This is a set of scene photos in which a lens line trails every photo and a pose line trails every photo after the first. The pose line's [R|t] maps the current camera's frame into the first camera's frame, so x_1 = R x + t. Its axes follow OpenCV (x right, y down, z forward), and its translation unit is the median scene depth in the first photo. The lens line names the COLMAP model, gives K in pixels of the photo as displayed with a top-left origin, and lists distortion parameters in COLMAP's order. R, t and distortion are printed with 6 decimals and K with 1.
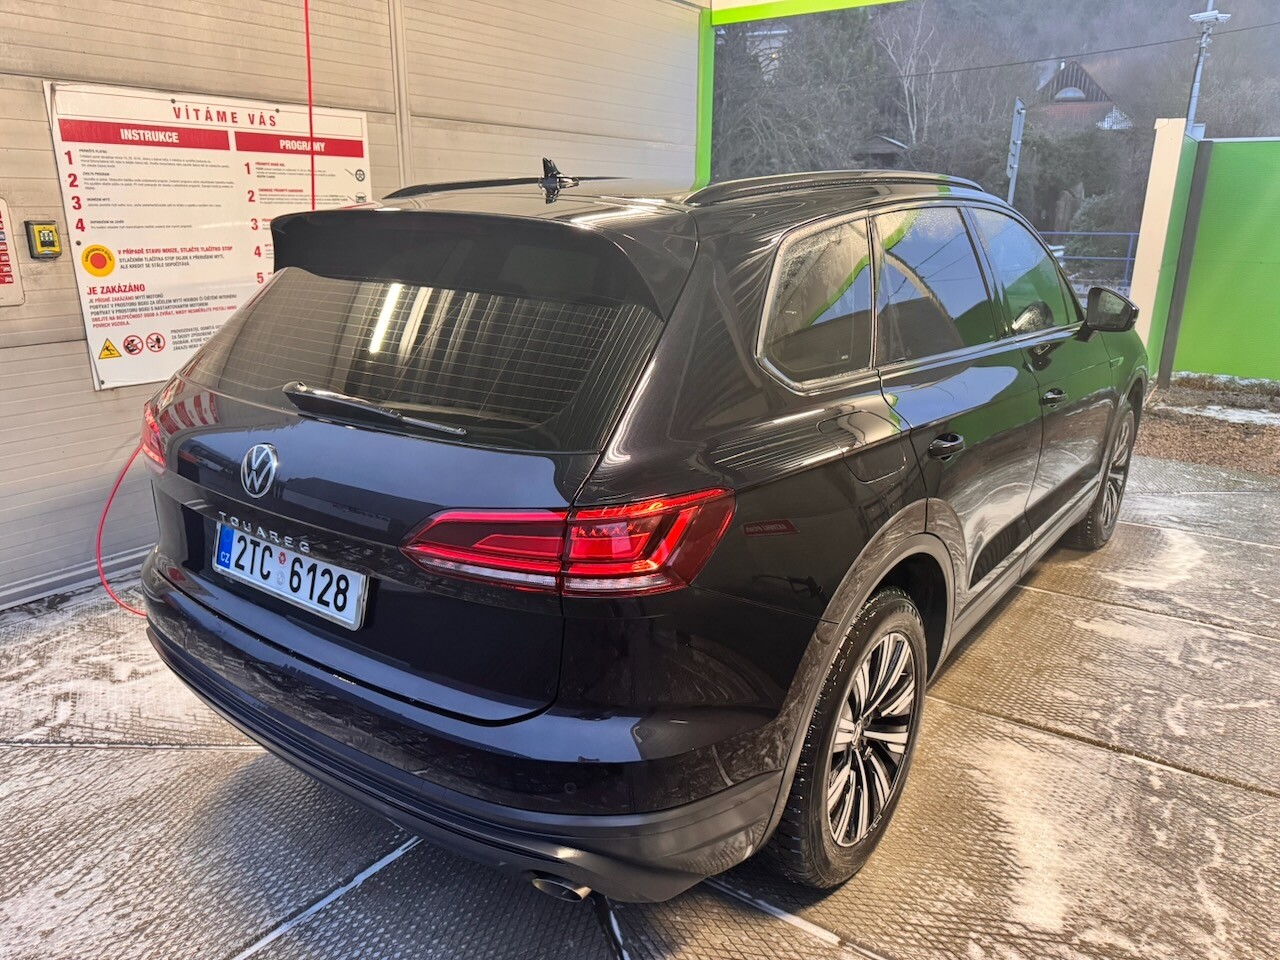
lens RADIAL K [[896.2, 0, 640.0], [0, 896.2, 480.0], [0, 0, 1]] dist [0.000576, -0.002328]
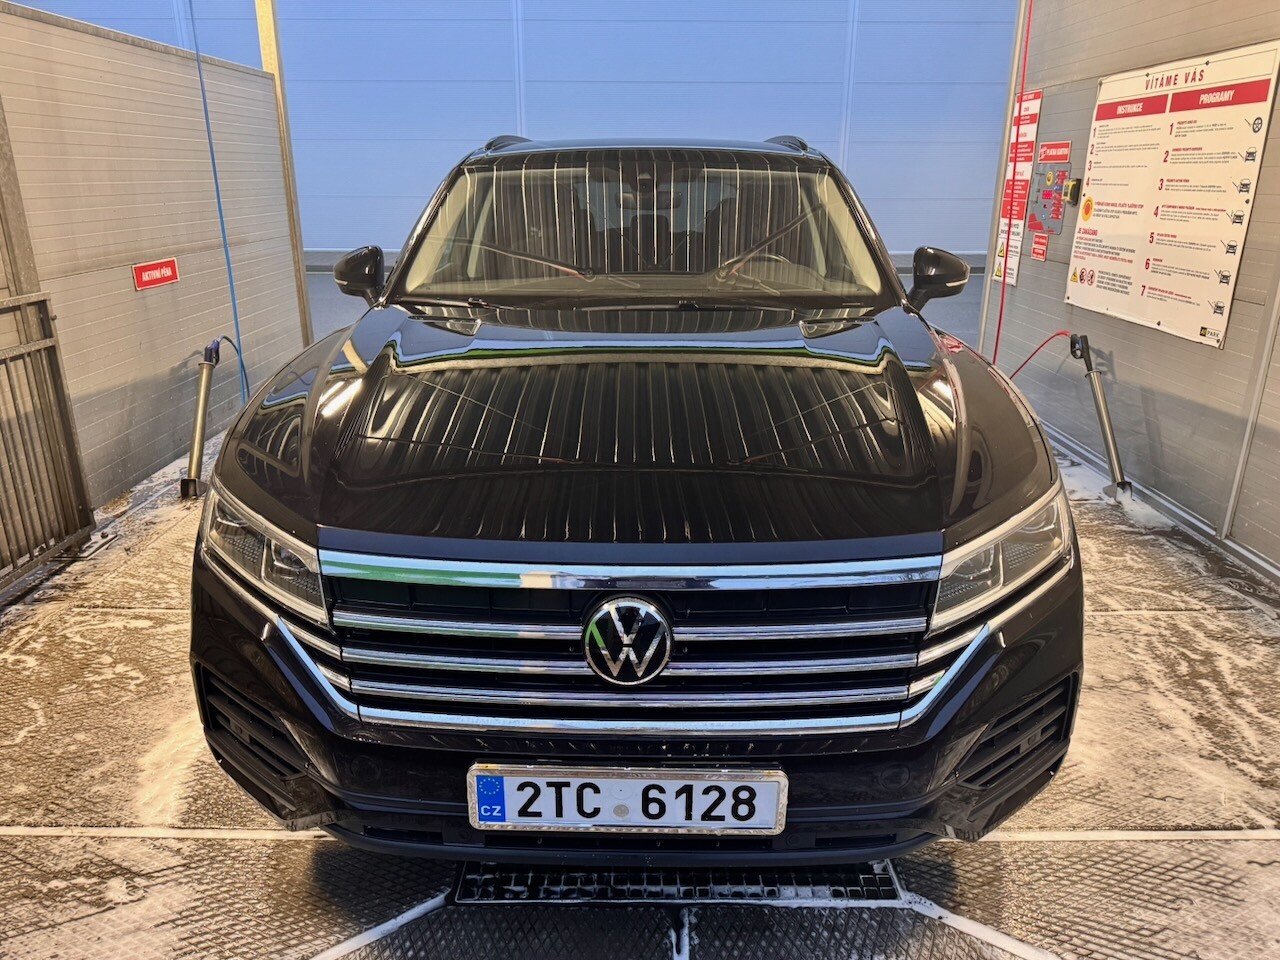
lens RADIAL K [[896.2, 0, 640.0], [0, 896.2, 480.0], [0, 0, 1]] dist [0.000576, -0.002328]
pose [[-0.805954, 0.185083, -0.562301, 0.747089], [-0.178636, 0.829550, 0.529090, -0.482277], [0.564382, 0.526870, -0.635516, 1.633552]]
